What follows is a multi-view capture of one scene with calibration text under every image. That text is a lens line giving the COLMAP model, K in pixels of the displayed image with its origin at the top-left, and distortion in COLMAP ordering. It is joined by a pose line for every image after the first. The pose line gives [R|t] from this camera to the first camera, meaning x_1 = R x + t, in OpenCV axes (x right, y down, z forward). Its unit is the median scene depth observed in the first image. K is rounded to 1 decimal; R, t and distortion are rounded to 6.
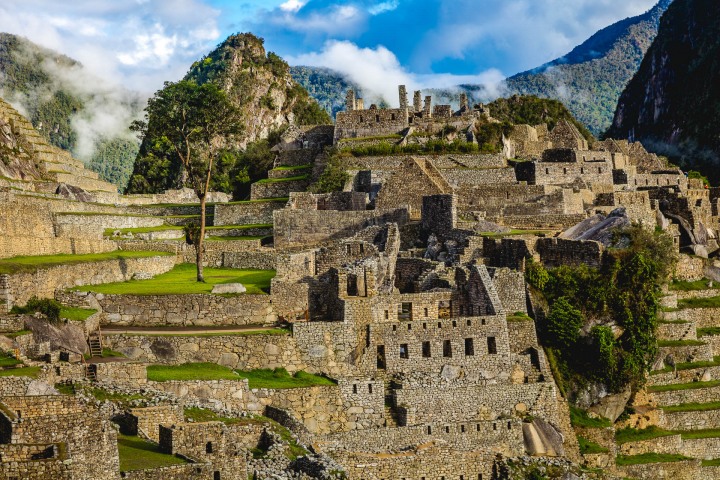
lens RADIAL K [[1395.4, 0, 360.0], [0, 1395.4, 240.0], [0, 0, 1]] dist [0.006386, 0.136328]
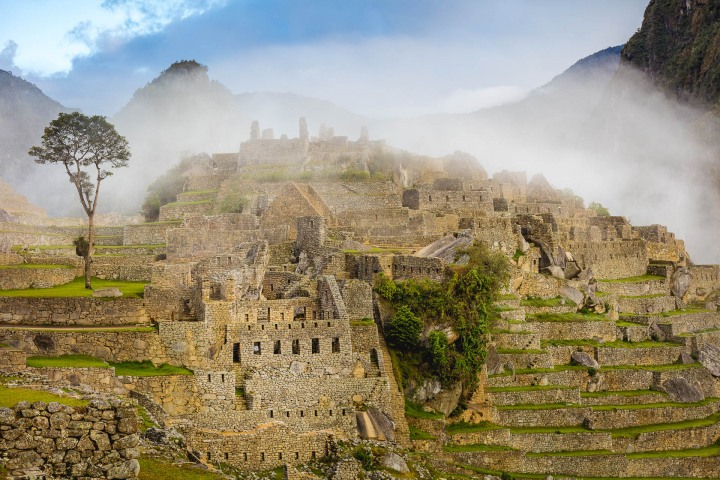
lens RADIAL K [[1471.0, 0, 359.8], [0, 1471.0, 207.5], [0, 0, 1]] dist [0.080822, -0.053146]
pose [[0.999706, 0.013947, 0.019846, 0.084591], [-0.013019, 0.998849, -0.046155, 0.016893], [-0.020467, 0.045883, 0.998737, -0.213855]]
